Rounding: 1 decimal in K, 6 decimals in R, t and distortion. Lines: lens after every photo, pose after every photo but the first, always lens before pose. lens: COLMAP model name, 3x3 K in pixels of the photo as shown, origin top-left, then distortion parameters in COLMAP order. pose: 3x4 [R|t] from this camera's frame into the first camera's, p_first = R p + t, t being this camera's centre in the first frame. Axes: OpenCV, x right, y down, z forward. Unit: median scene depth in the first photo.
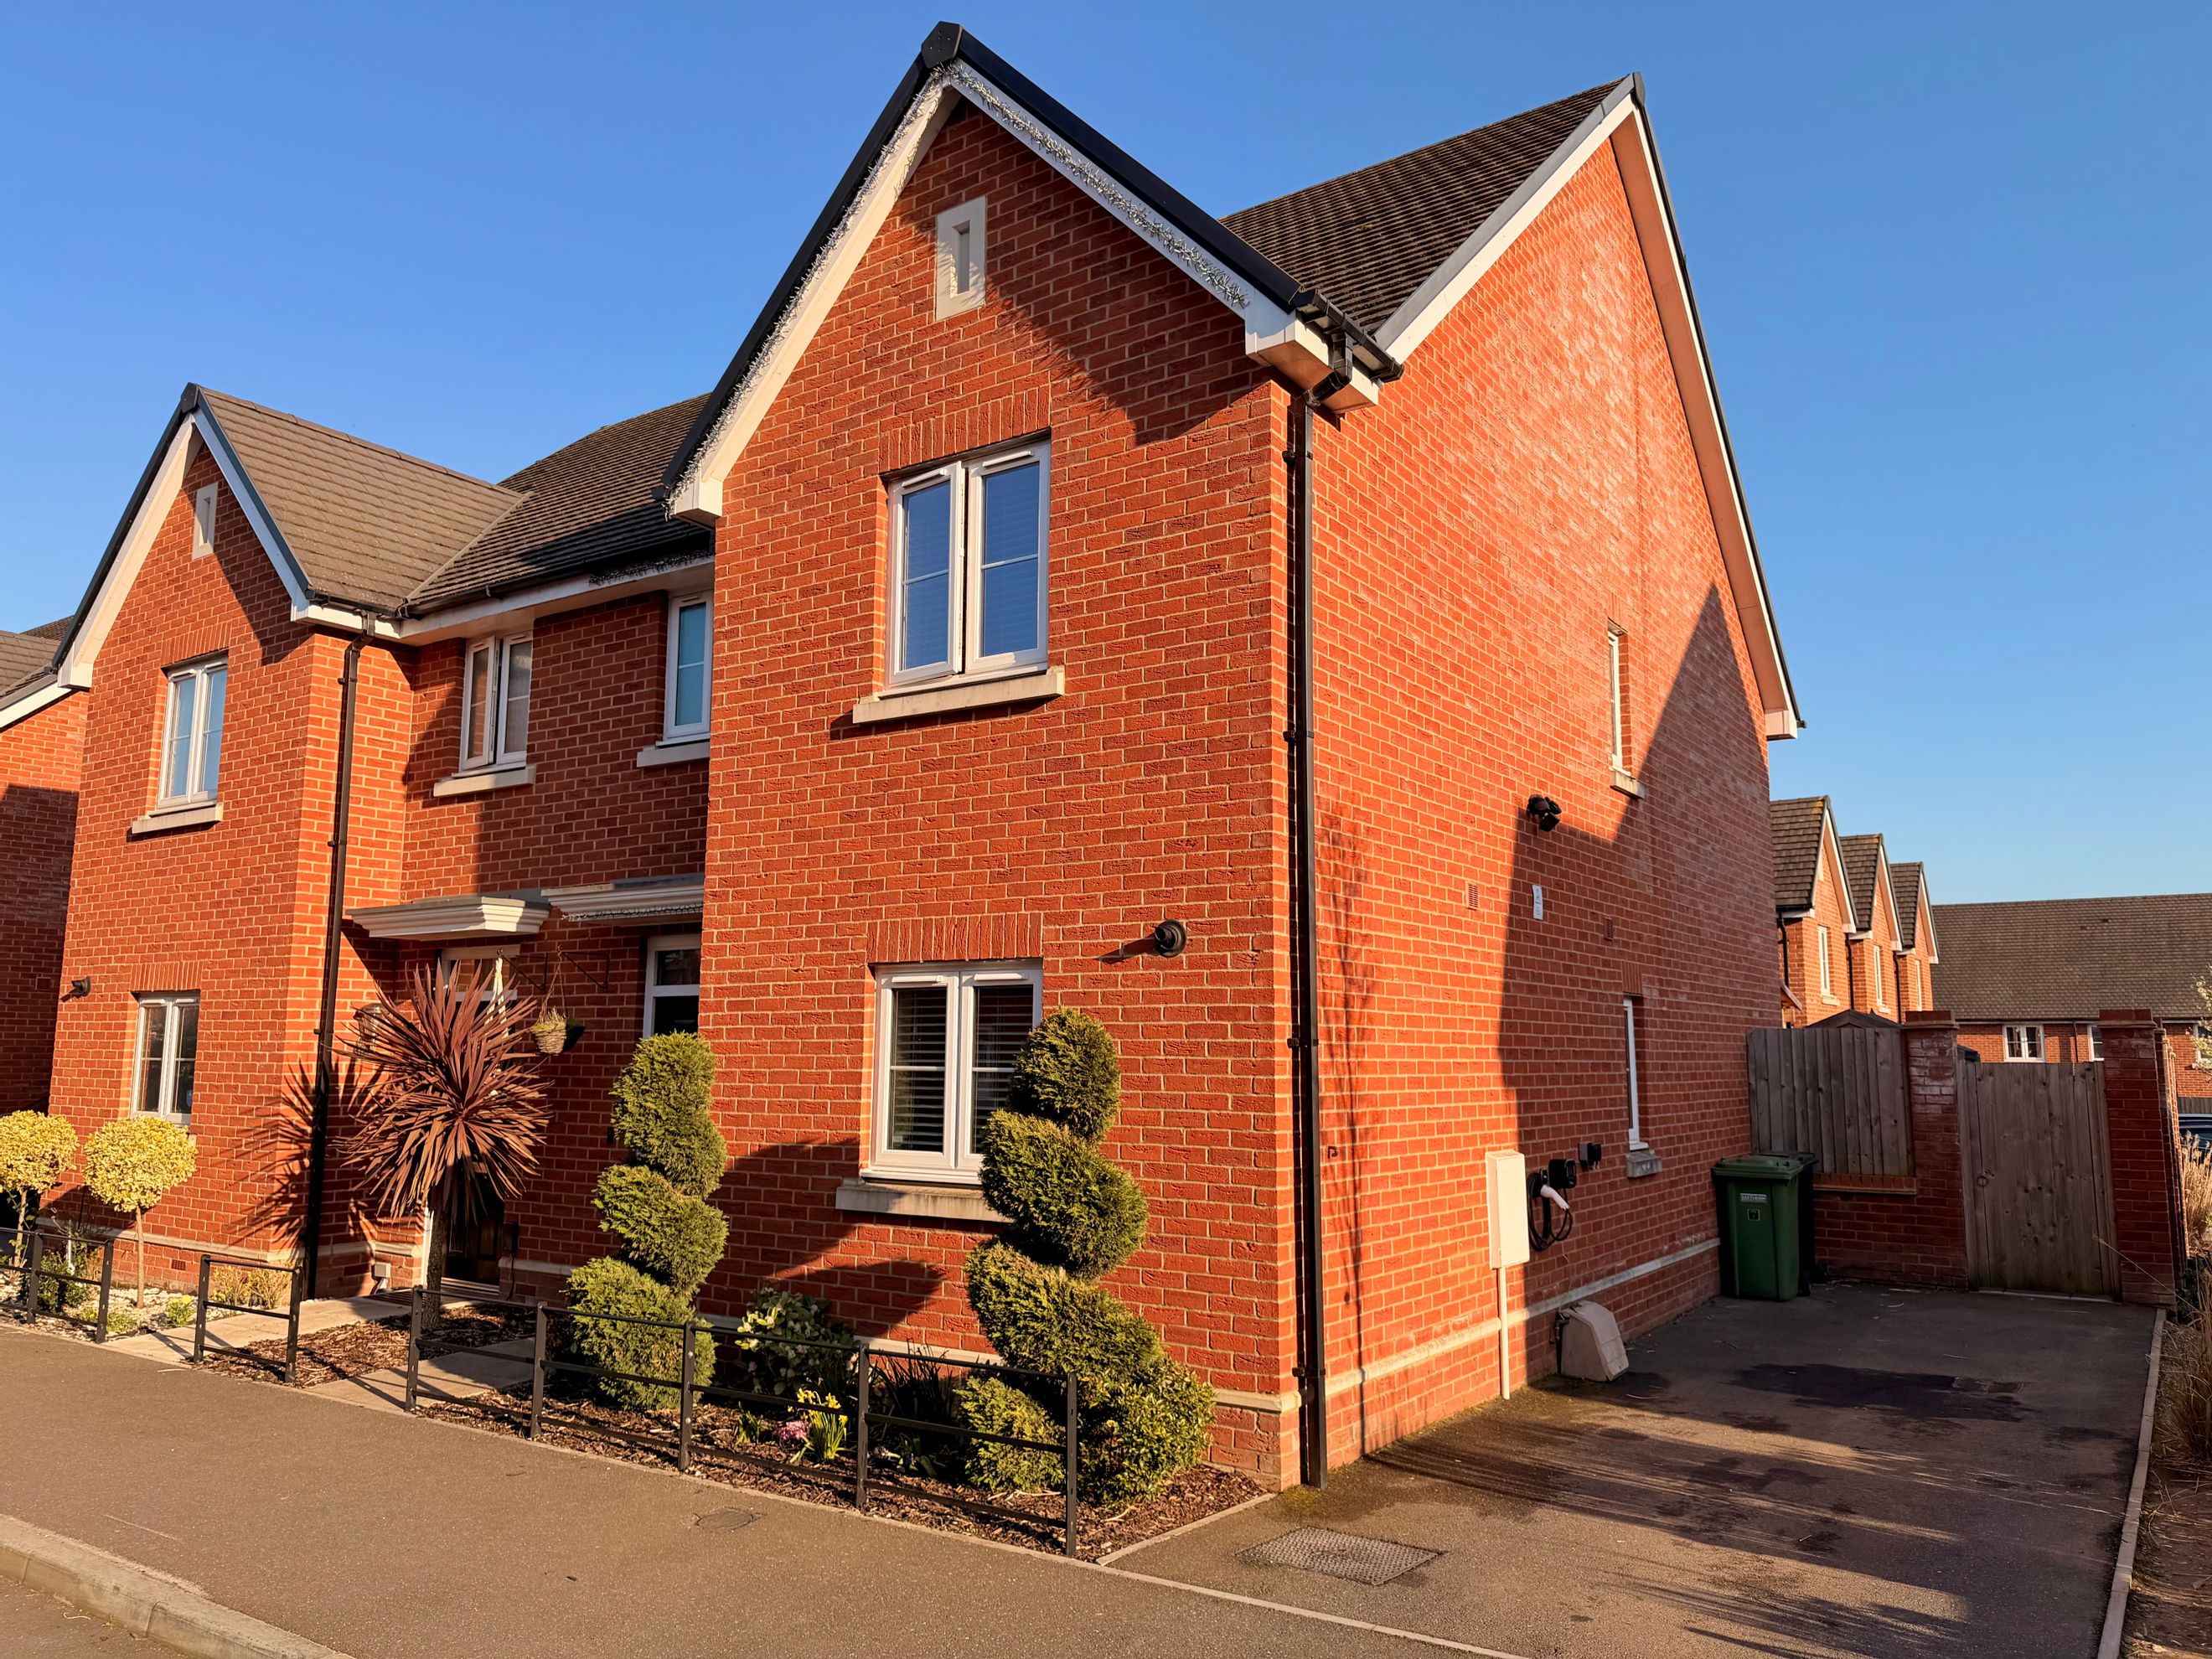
lens RADIAL K [[1517.5, 0, 1312.9], [0, 1517.5, 849.0], [0, 0, 1]] dist [0.088923, -0.065656]
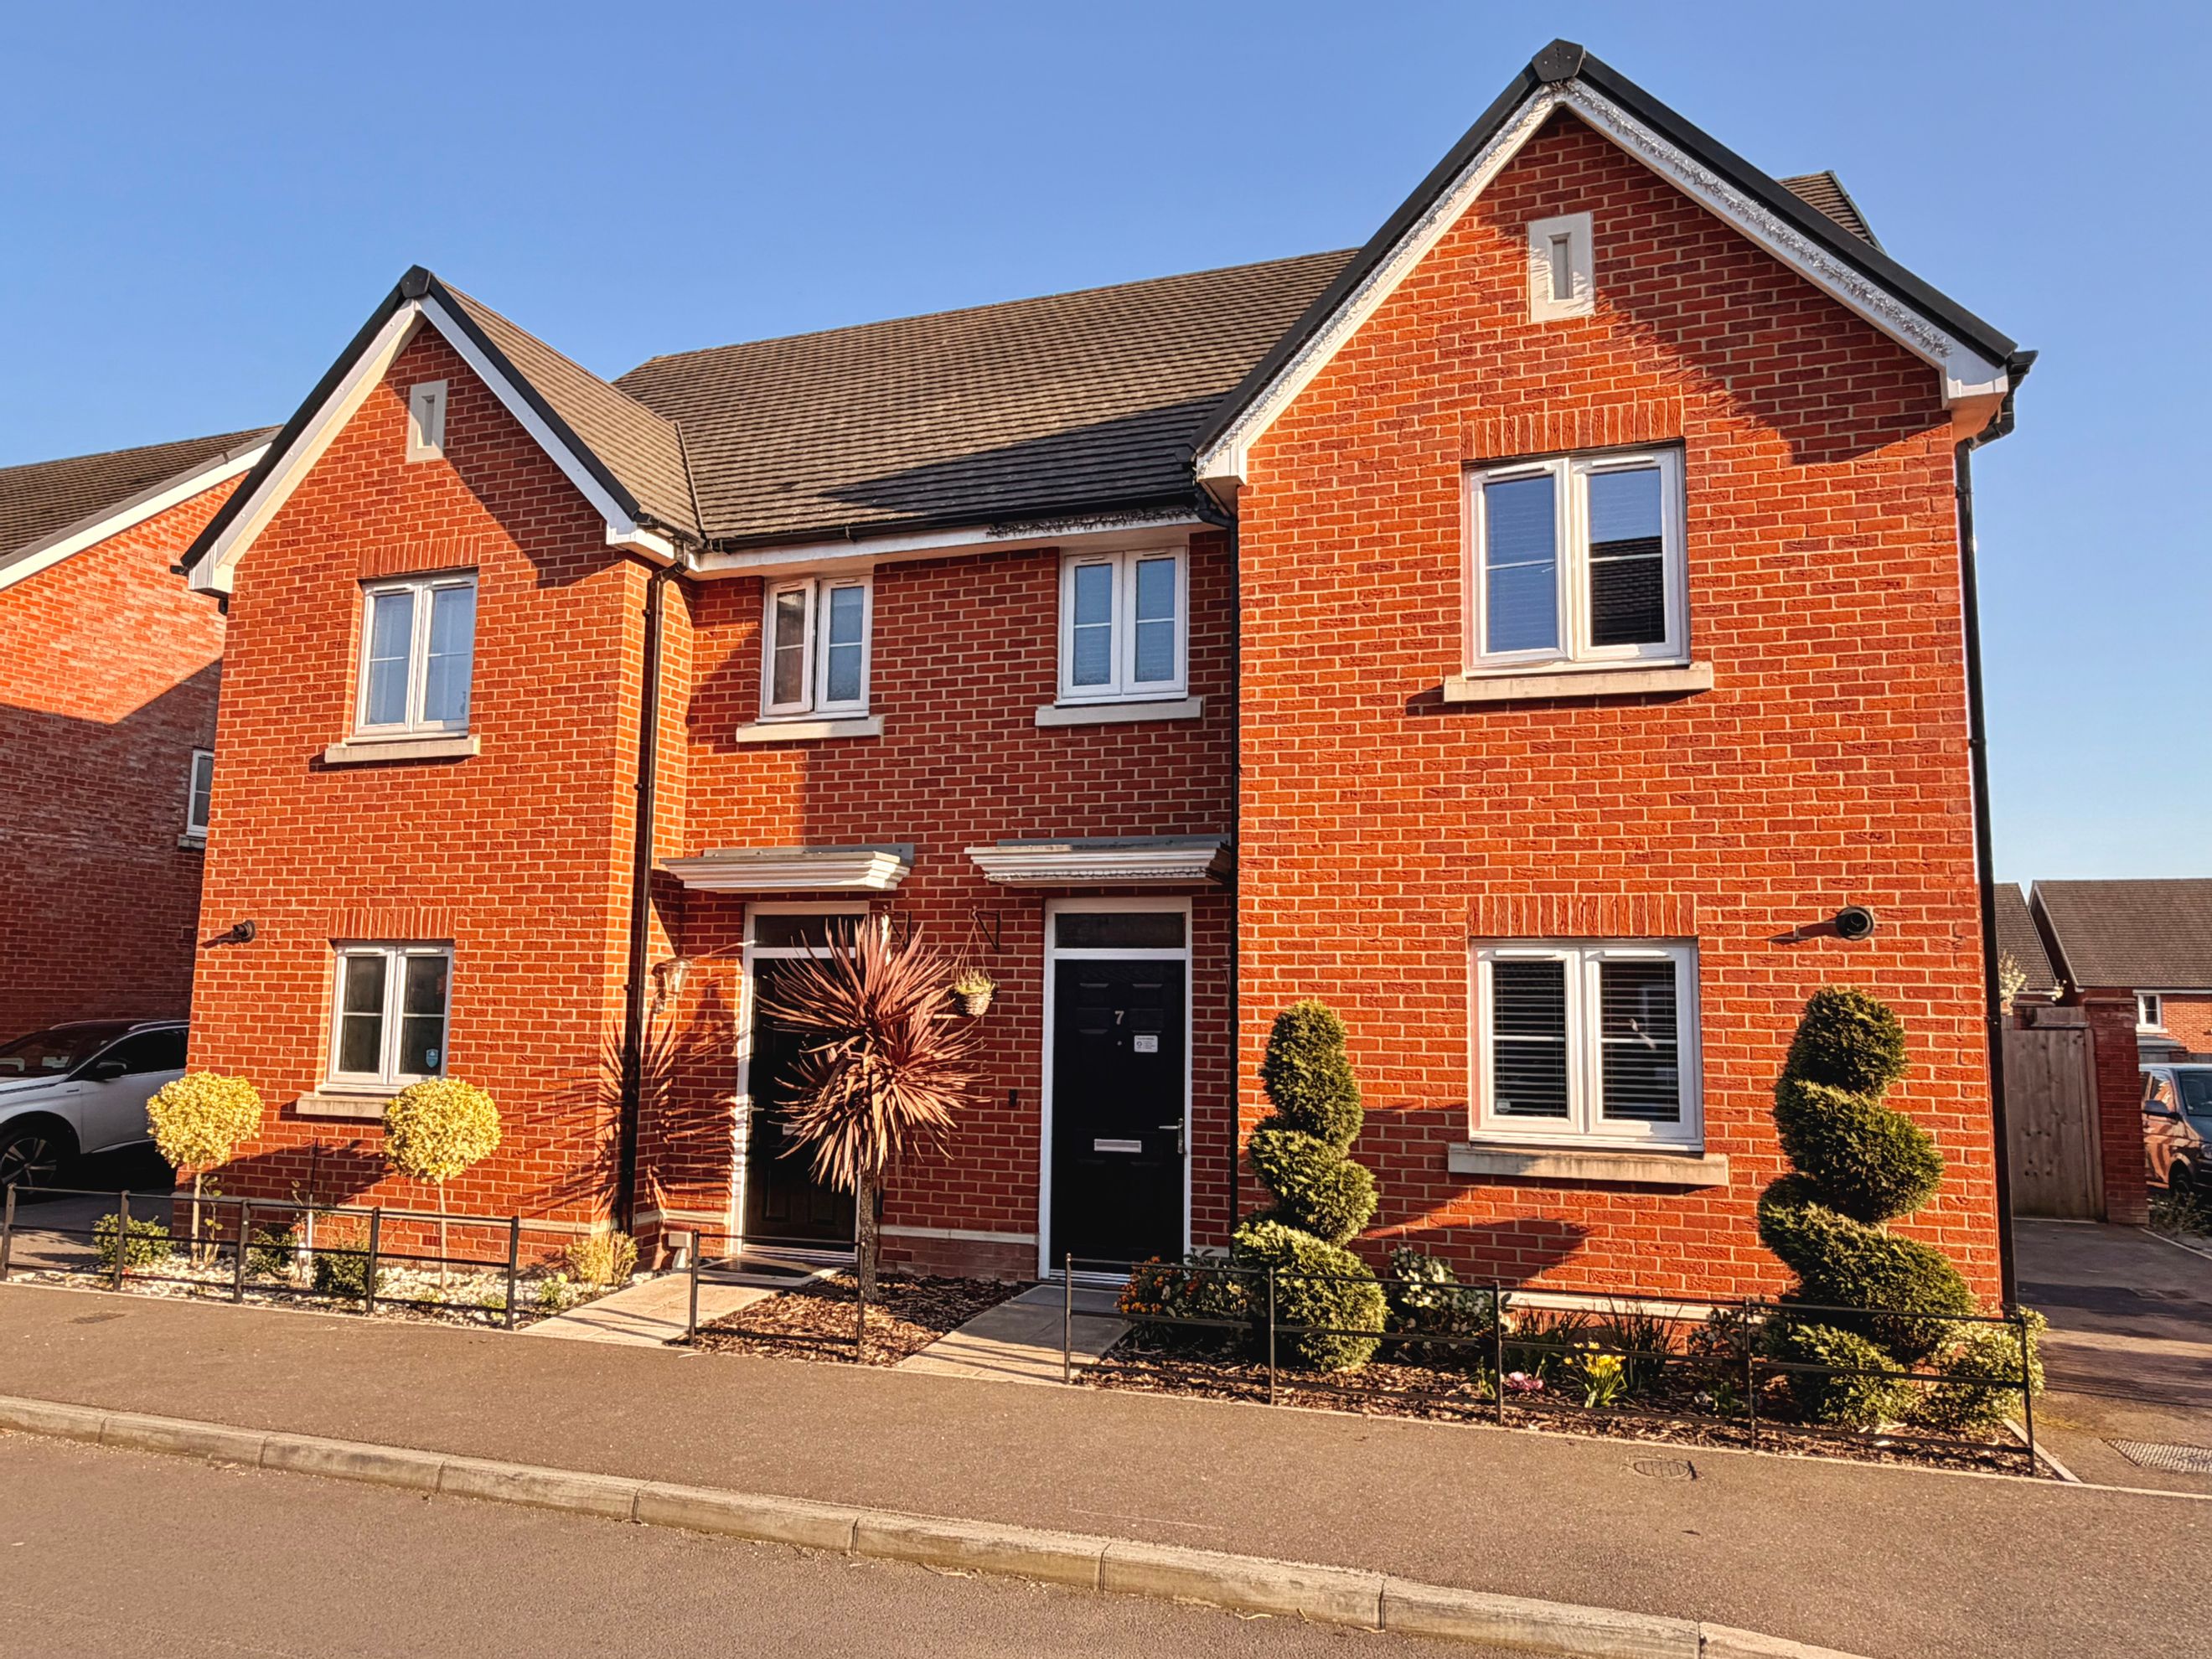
lens RADIAL K [[1405.5, 0, 1111.1], [0, 1405.5, 851.0], [0, 0, 1]] dist [0.003242, 0.004932]
pose [[0.963575, 0.038470, 0.264656, -0.751947], [-0.043603, 0.998957, 0.013546, 0.014707], [-0.263859, -0.024592, 0.964248, 0.144653]]
